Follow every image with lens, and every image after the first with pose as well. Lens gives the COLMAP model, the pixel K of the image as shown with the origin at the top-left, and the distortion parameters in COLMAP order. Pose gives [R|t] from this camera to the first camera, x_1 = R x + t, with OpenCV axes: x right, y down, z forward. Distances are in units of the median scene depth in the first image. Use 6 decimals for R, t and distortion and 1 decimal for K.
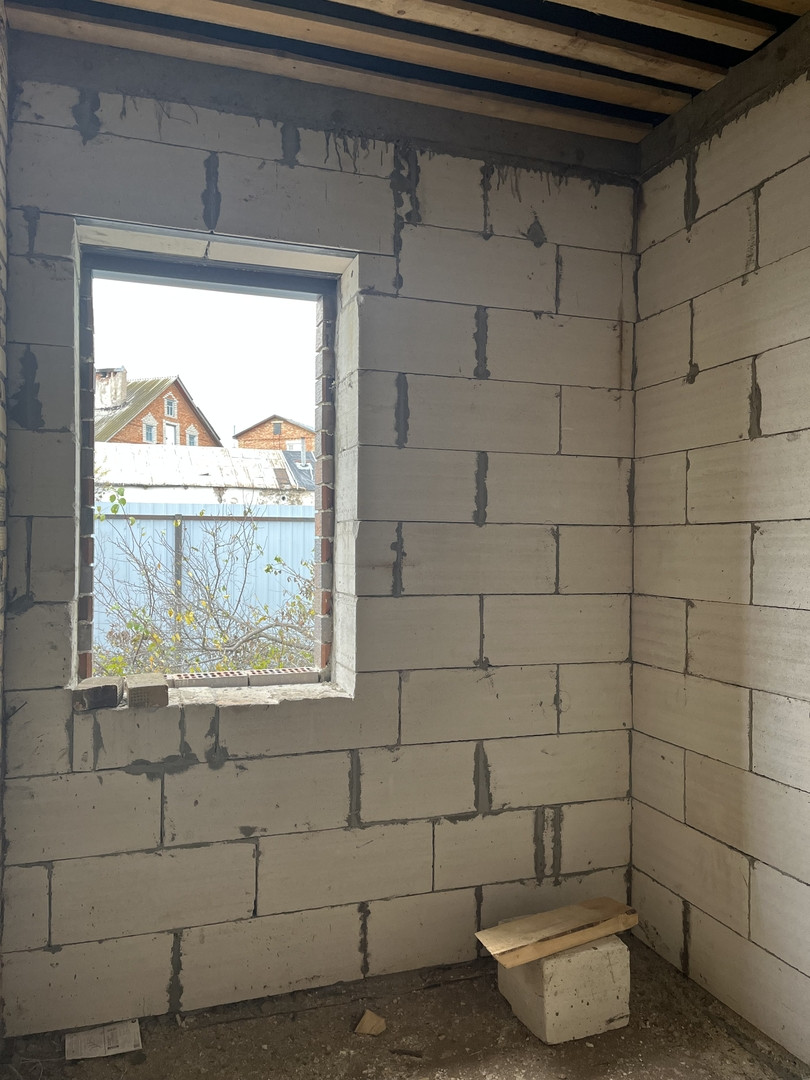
lens RADIAL K [[814.3, 0, 406.8], [0, 814.3, 547.2], [0, 0, 1]] dist [0.053122, -0.071219]
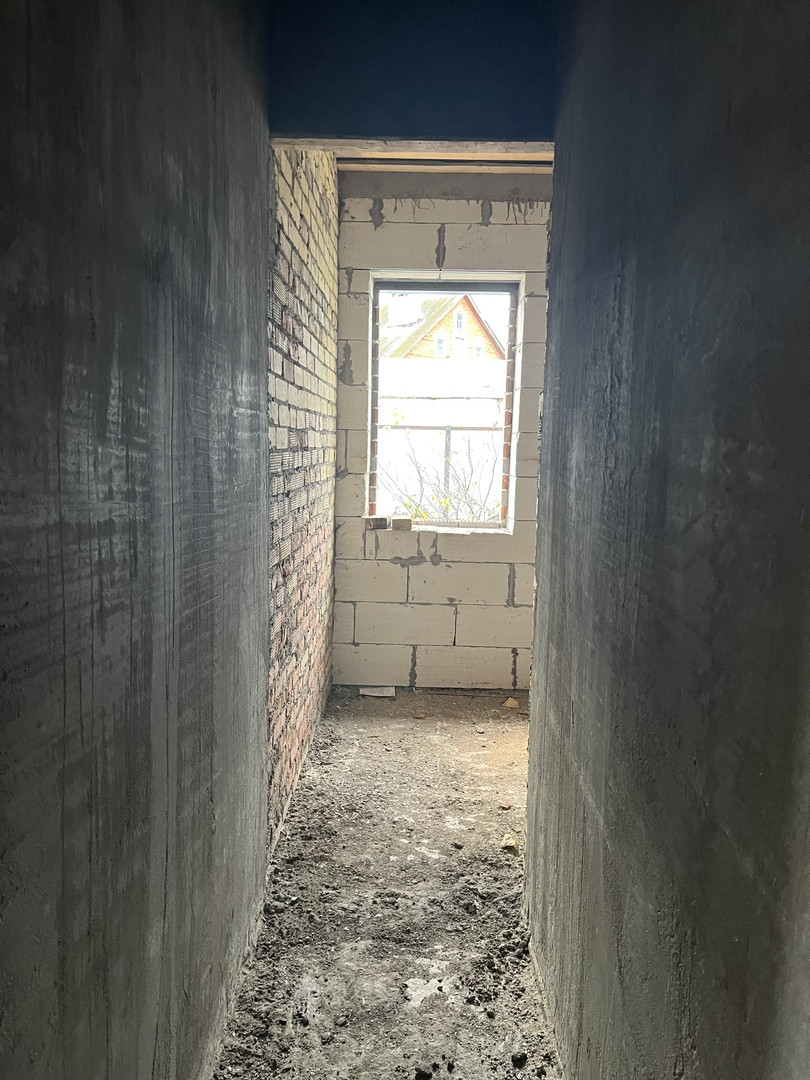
lens RADIAL K [[814.3, 0, 402.5], [0, 814.3, 538.0], [0, 0, 1]] dist [0.053122, -0.071219]
pose [[0.938460, 0.051473, -0.341532, 0.330487], [-0.017053, 0.994532, 0.103030, 0.016198], [0.344968, -0.090865, 0.934206, -0.765415]]
